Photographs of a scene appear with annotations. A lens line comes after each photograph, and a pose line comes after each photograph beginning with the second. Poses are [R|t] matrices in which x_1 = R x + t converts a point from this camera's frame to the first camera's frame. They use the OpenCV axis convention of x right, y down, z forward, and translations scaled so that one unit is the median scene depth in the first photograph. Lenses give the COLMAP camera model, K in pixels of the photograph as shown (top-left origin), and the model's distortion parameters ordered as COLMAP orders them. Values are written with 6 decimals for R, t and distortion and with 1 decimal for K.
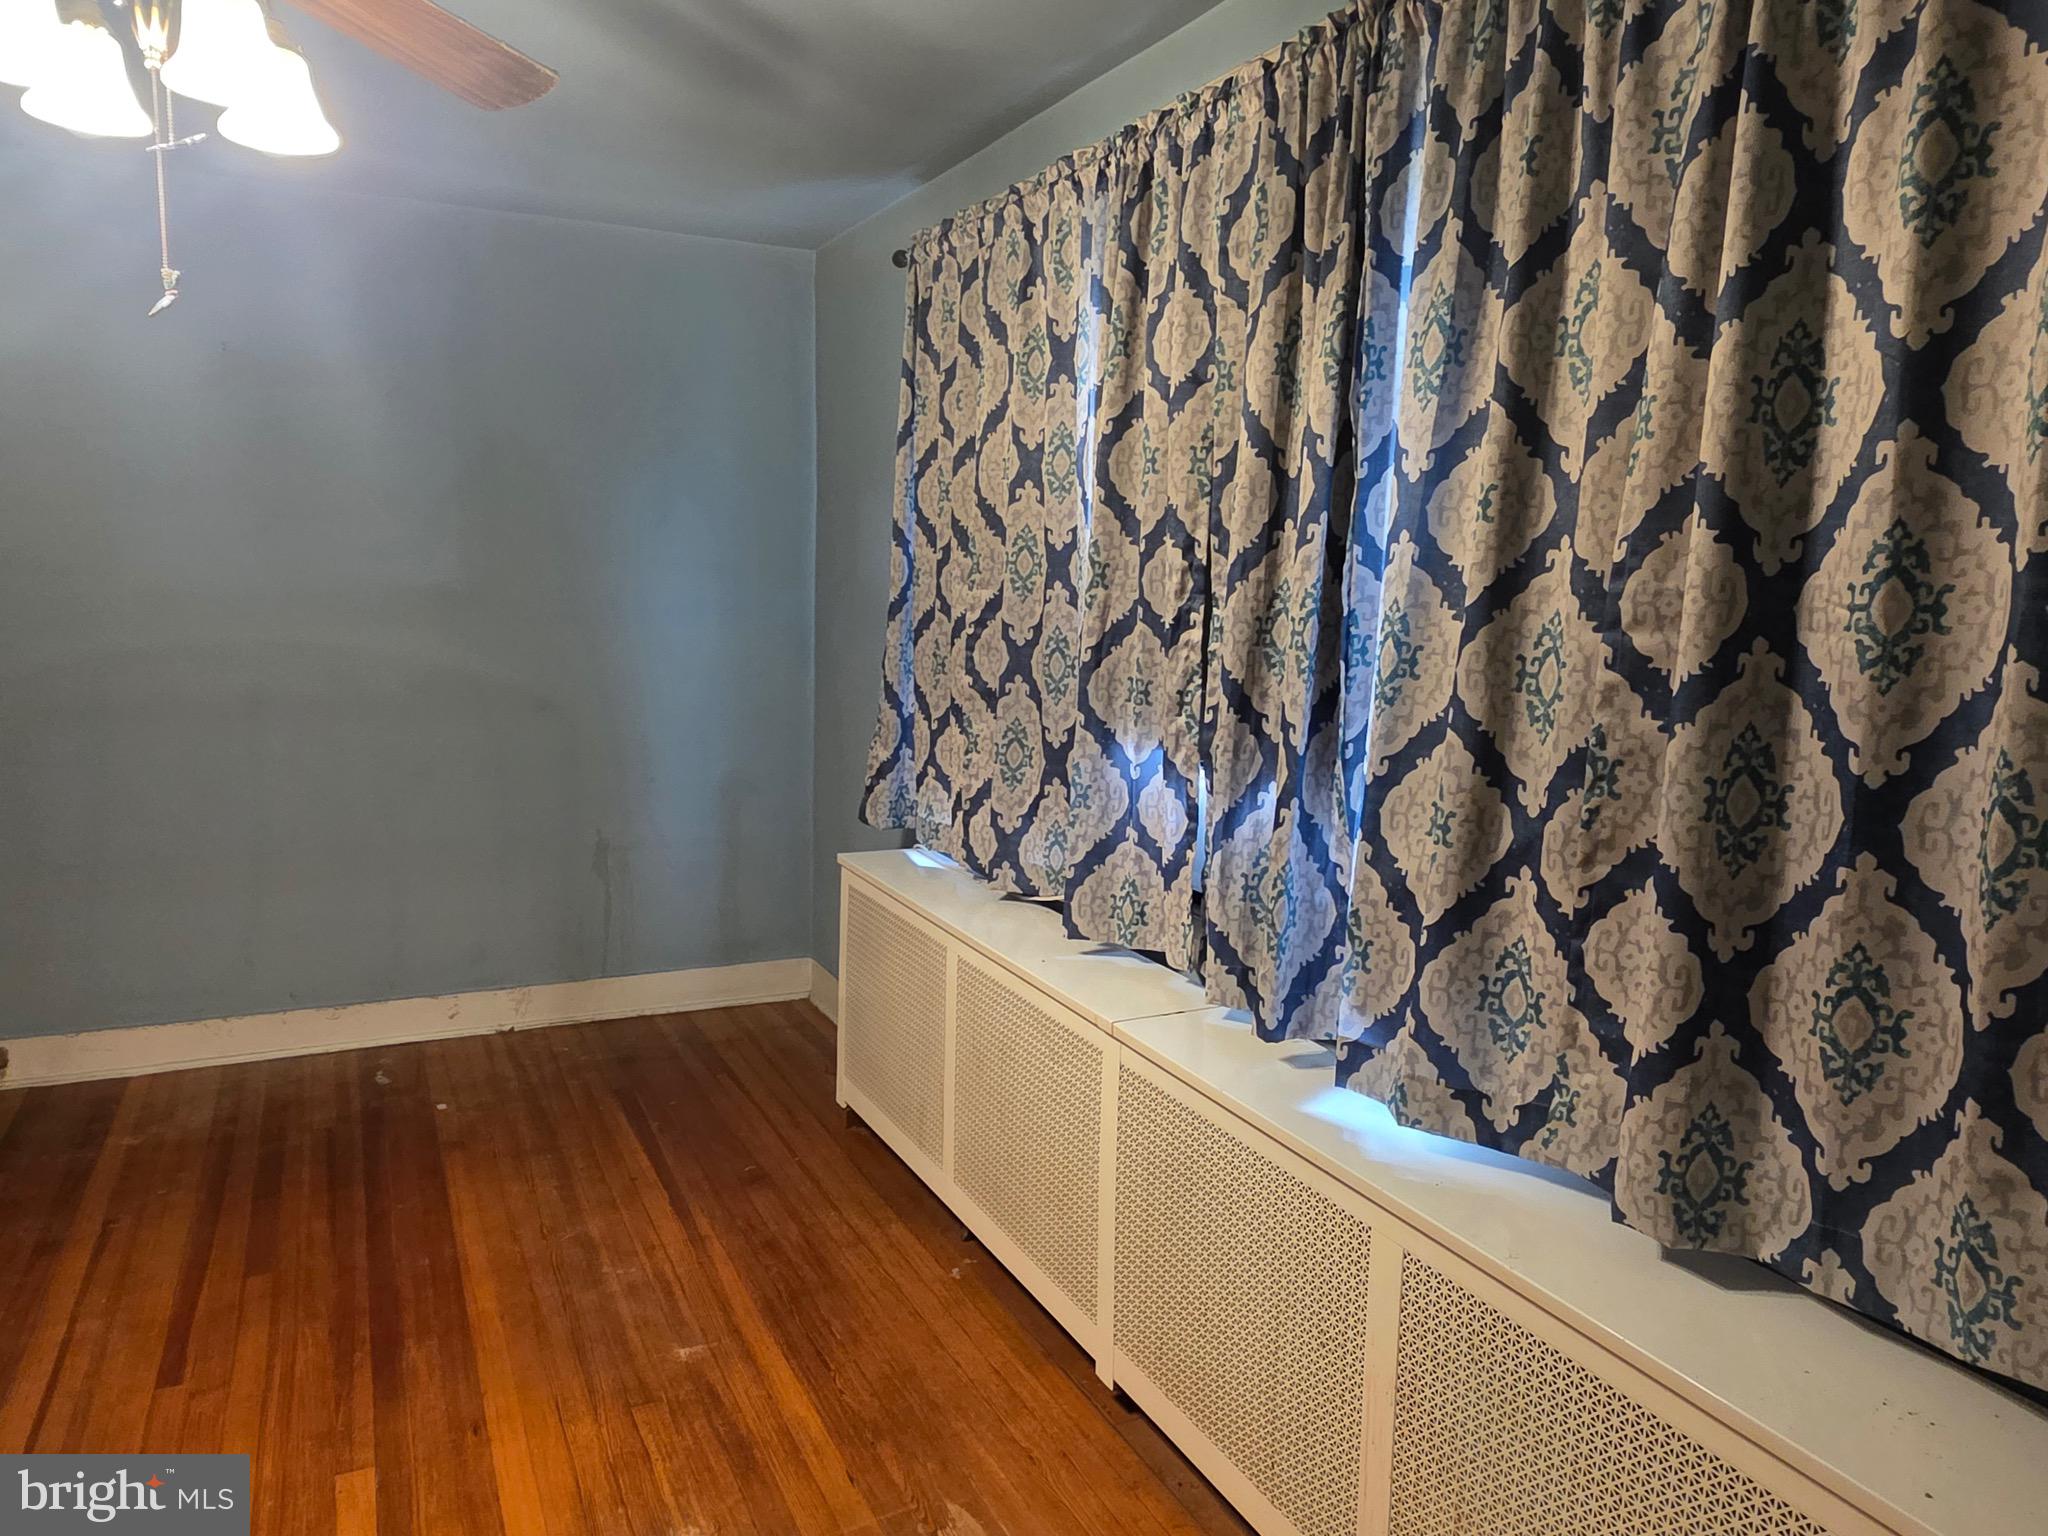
lens RADIAL K [[1365.8, 0, 1024.0], [0, 1365.8, 768.0], [0, 0, 1]] dist [0.006756, -0.003005]
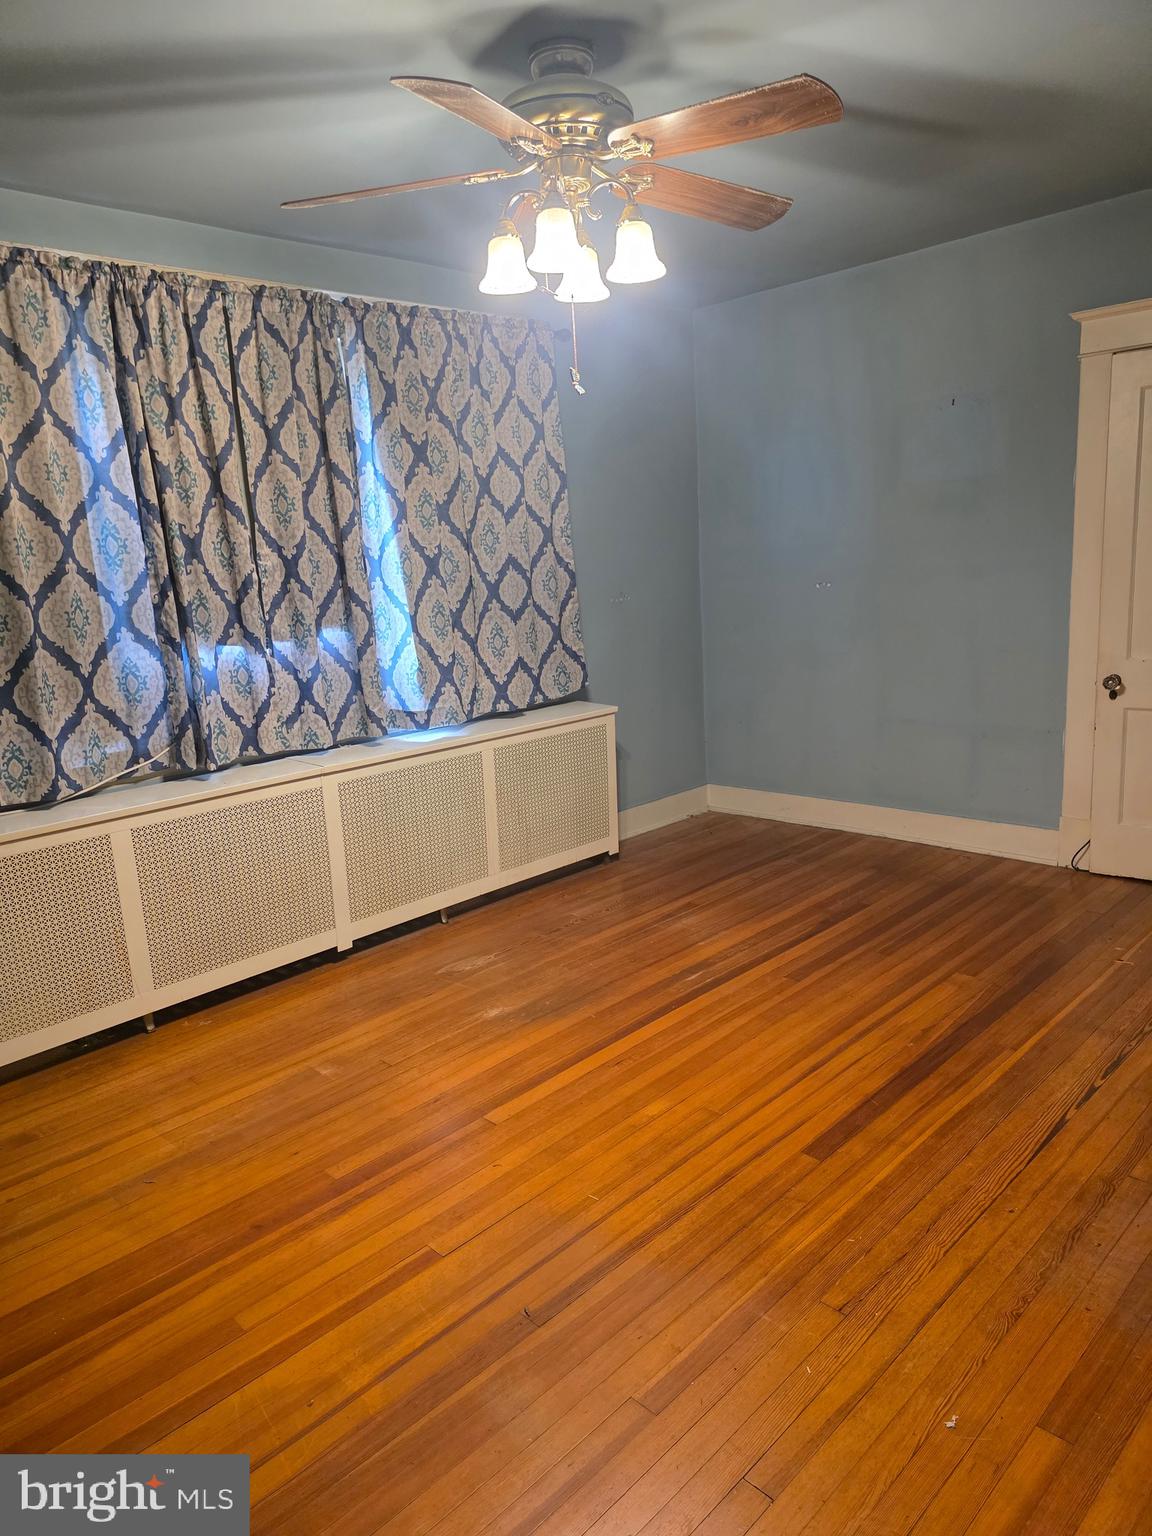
lens RADIAL K [[1056.5, 0, 555.5], [0, 1056.5, 774.9], [0, 0, 1]] dist [0.090986, -0.134671]
pose [[-0.305343, -0.215051, 0.927642, -1.377746], [0.180619, 0.943401, 0.278157, -0.161893], [-0.934956, 0.252483, -0.249218, 1.005105]]
